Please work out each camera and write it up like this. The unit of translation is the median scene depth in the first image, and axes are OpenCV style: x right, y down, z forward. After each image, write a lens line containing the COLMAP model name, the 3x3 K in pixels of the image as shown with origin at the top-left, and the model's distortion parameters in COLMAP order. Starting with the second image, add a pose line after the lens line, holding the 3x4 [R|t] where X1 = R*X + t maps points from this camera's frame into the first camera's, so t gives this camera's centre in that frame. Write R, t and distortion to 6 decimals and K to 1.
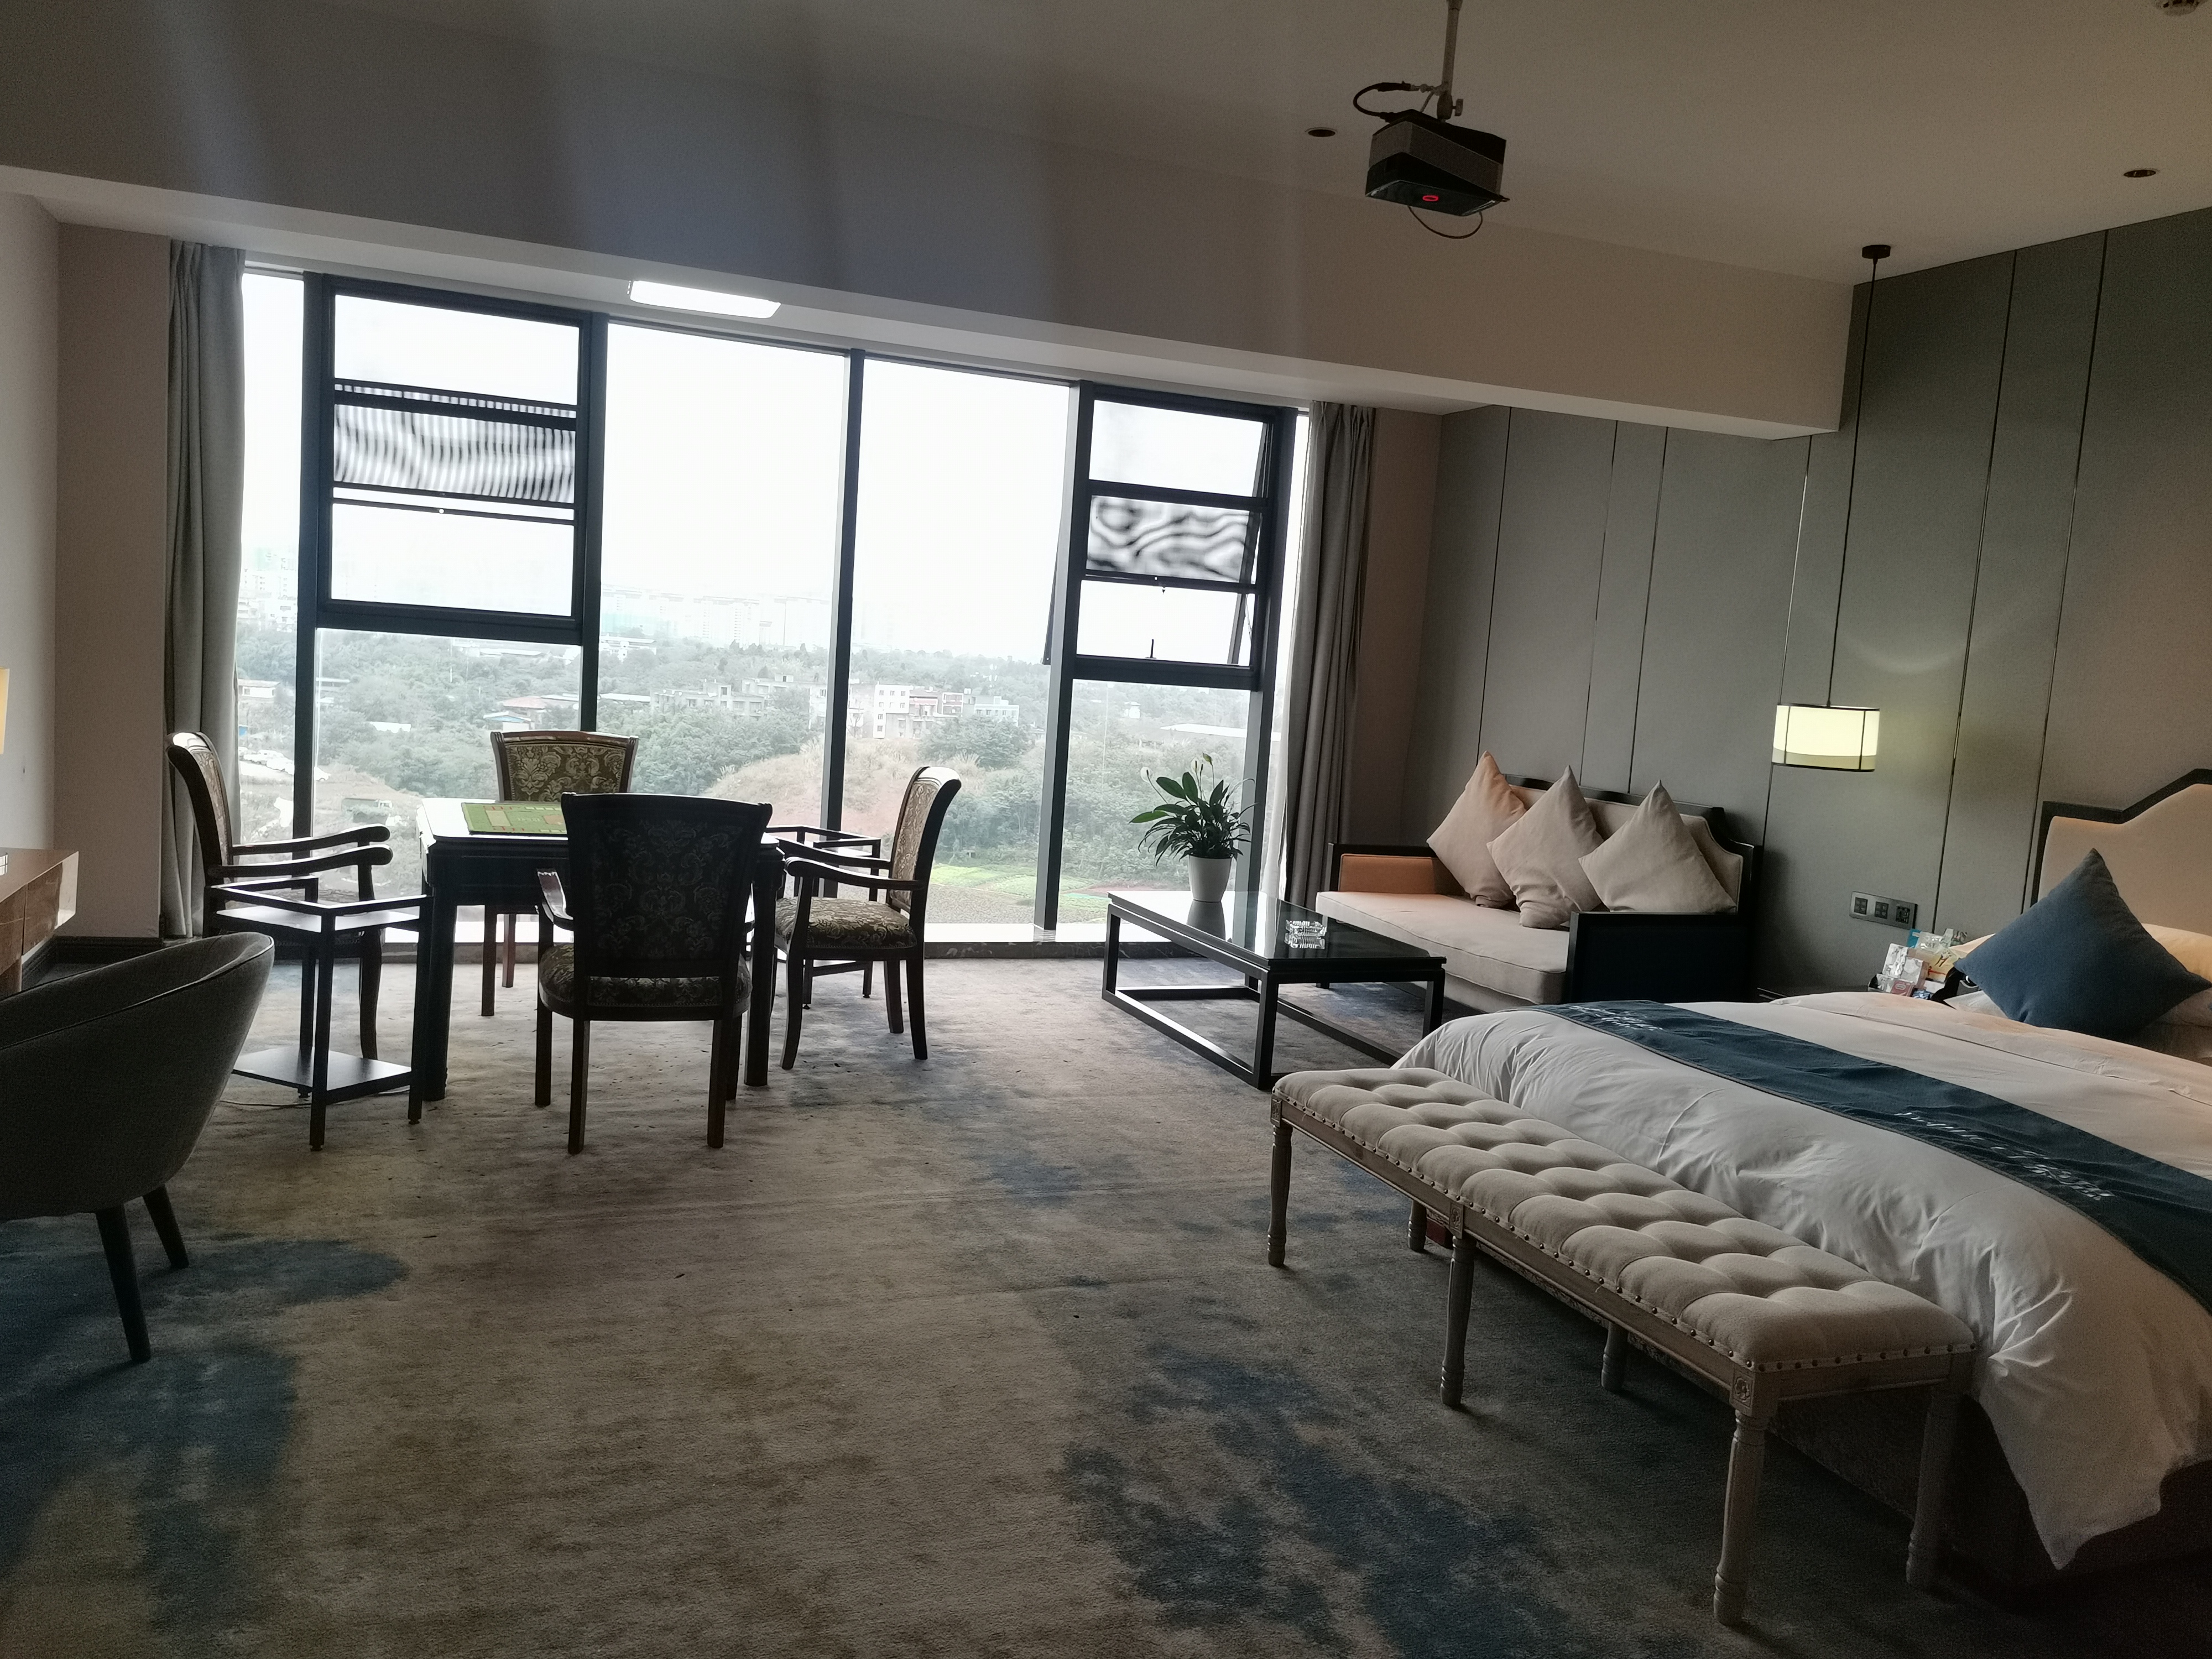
lens RADIAL K [[1829.0, 0, 1106.0], [0, 1829.0, 829.5], [0, 0, 1]] dist [0.000193, -0.005118]
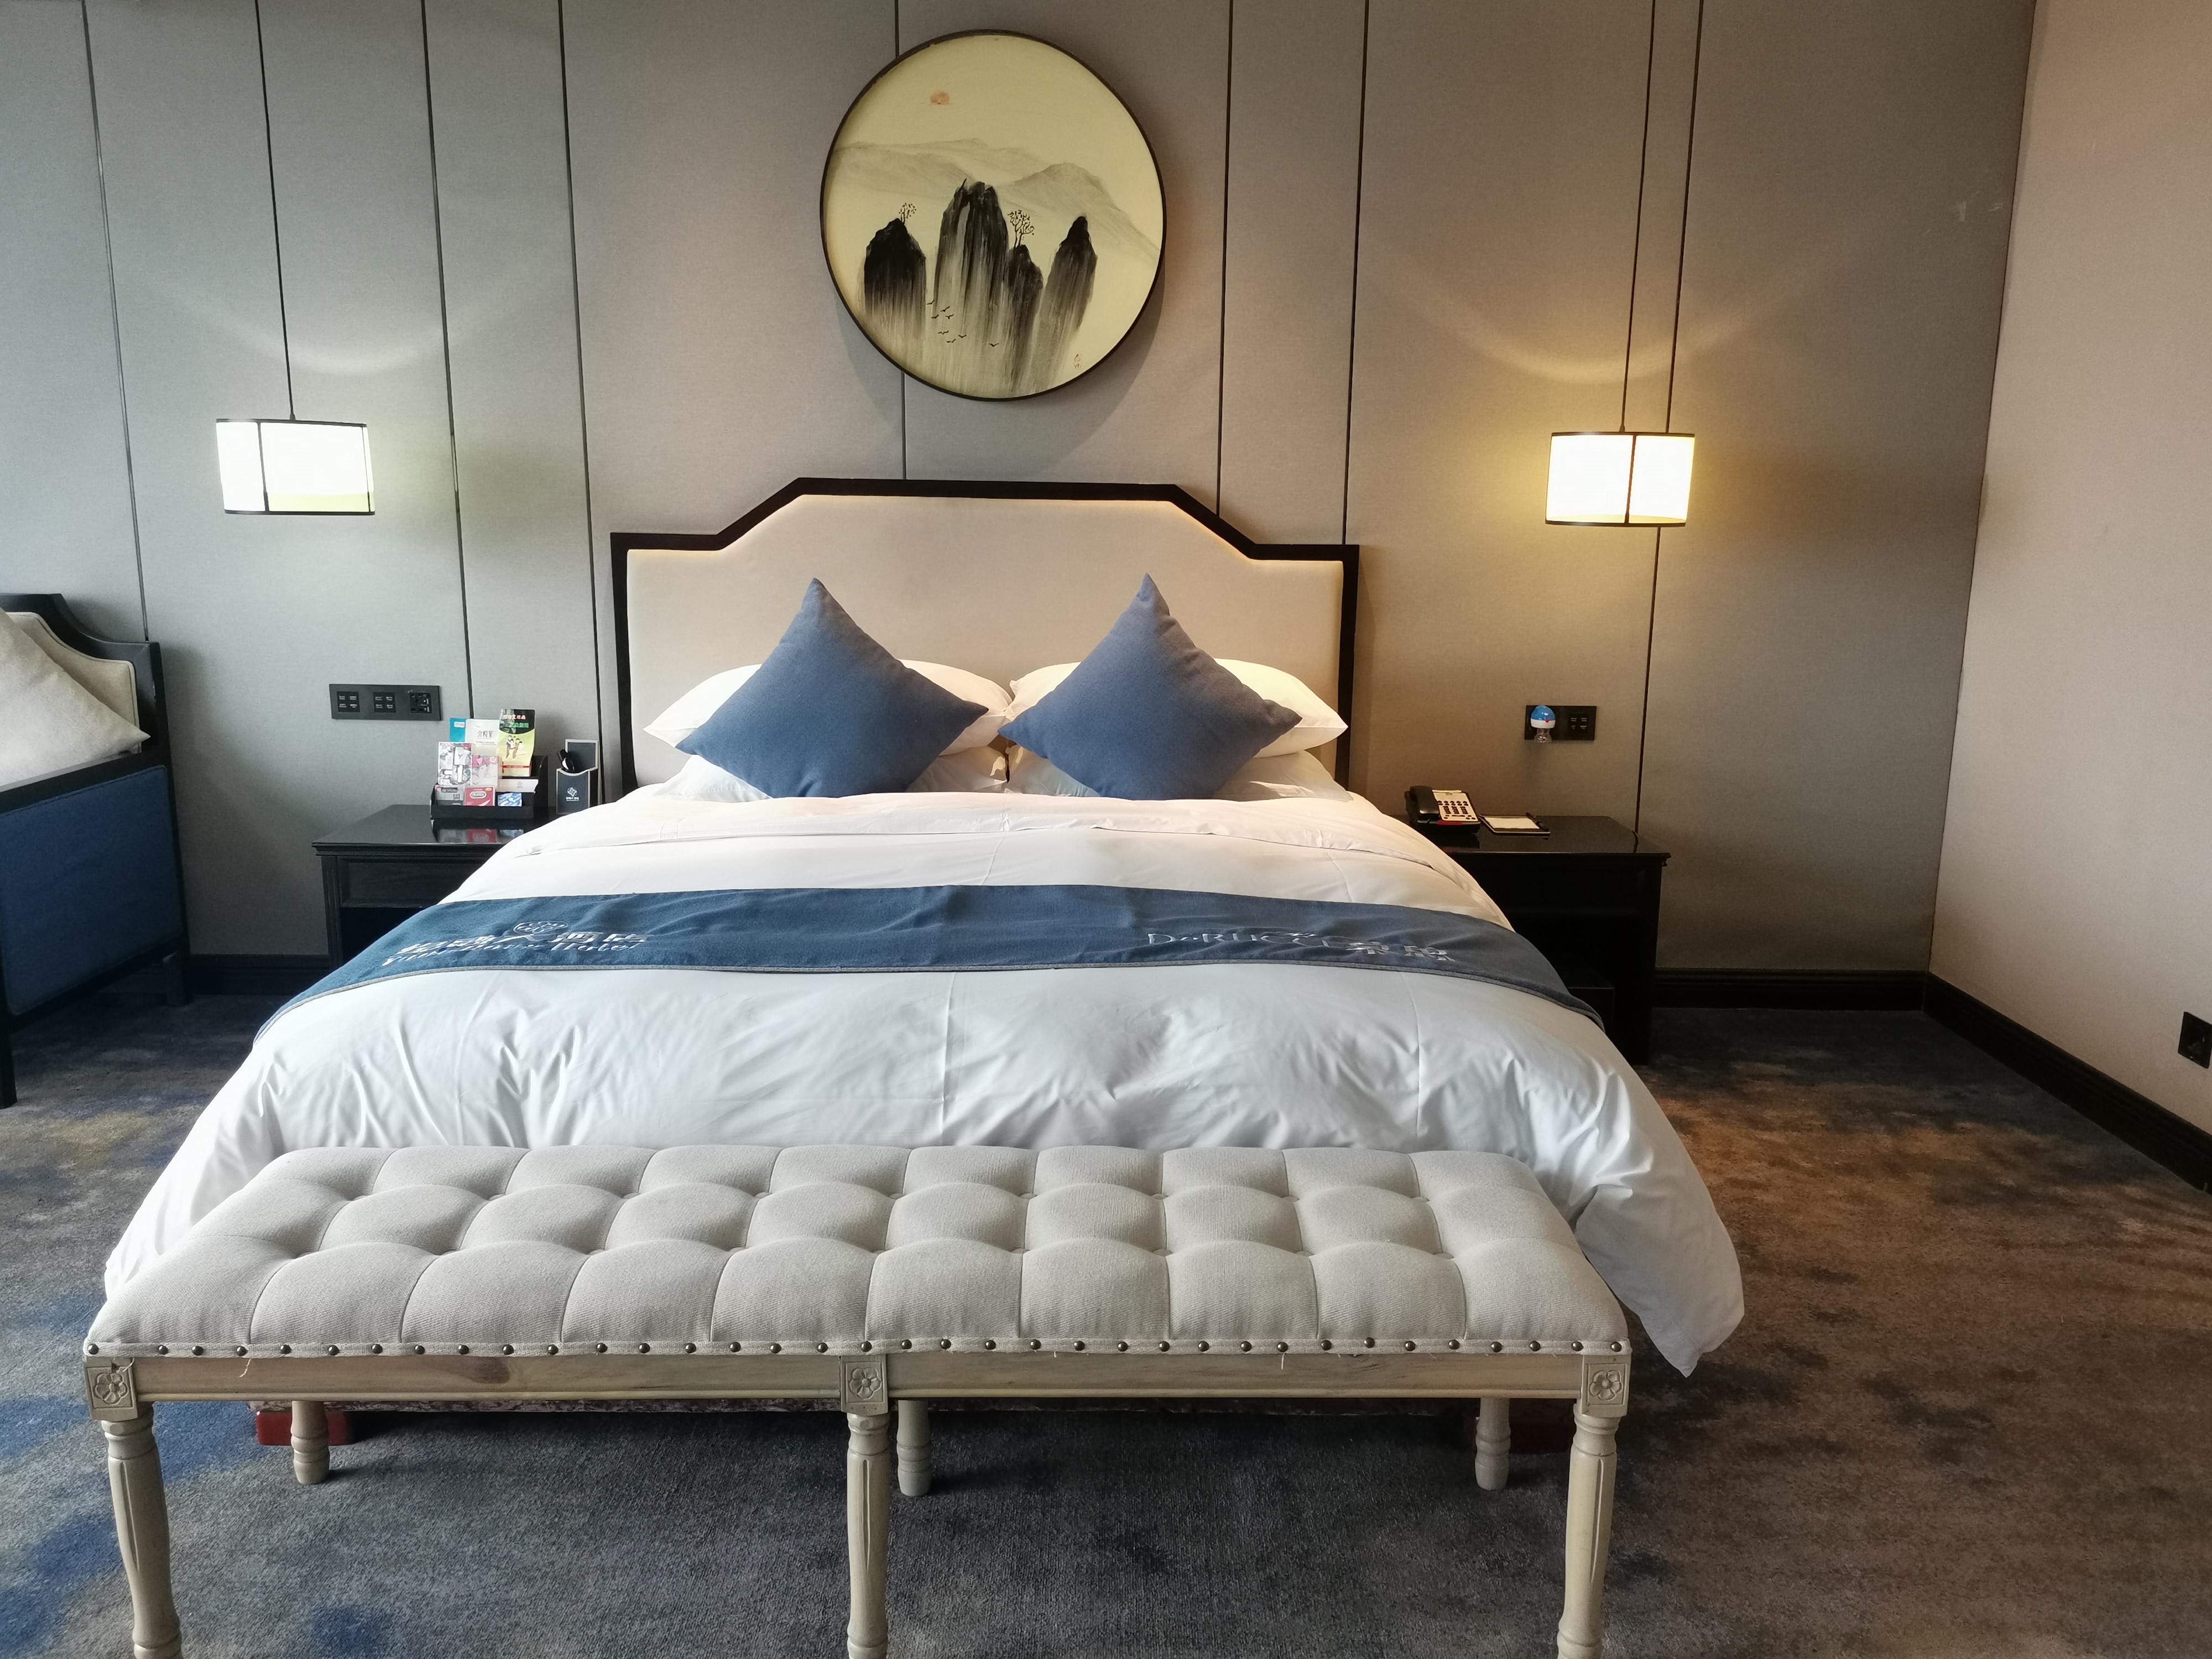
lens RADIAL K [[1694.3, 0, 1106.0], [0, 1694.3, 829.5], [0, 0, 1]] dist [0.114791, -0.130541]
pose [[0.338264, -0.246025, 0.908322, -0.183096], [0.108470, 0.968981, 0.222060, -0.043218], [-0.934779, 0.023411, 0.354458, 0.692522]]
